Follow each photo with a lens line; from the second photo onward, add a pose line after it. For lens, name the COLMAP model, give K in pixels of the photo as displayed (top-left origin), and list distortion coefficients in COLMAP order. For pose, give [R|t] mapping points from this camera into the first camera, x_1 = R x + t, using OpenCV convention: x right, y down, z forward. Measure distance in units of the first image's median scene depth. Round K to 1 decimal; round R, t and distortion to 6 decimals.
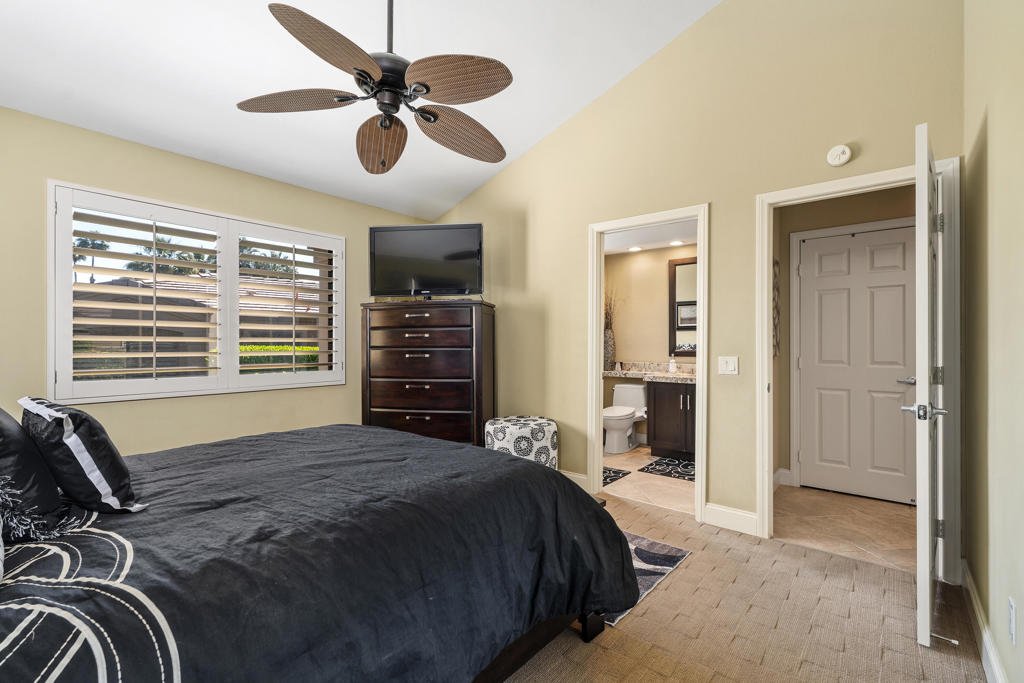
lens RADIAL K [[460.6, 0, 509.0], [0, 460.6, 342.2], [0, 0, 1]] dist [0.007722, 0.002300]
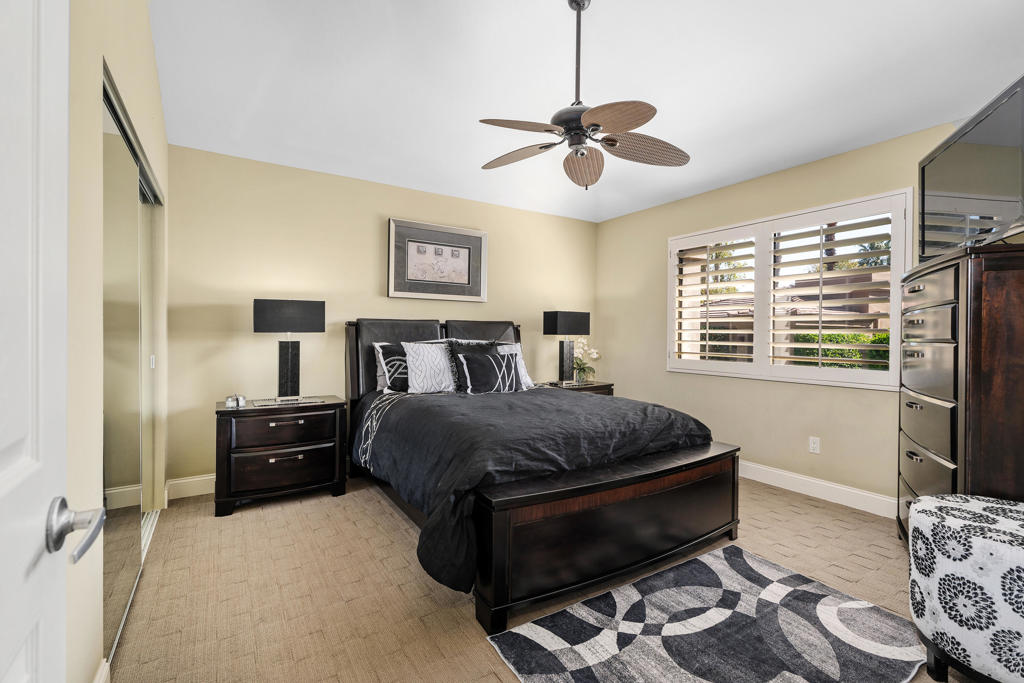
lens RADIAL K [[460.6, 0, 509.5], [0, 460.6, 337.3], [0, 0, 1]] dist [0.007722, 0.002300]
pose [[-0.310083, 0.002195, -0.950707, 0.606628], [-0.004493, 0.999983, 0.003774, 0.006958], [0.950699, 0.005442, -0.310068, 0.738537]]
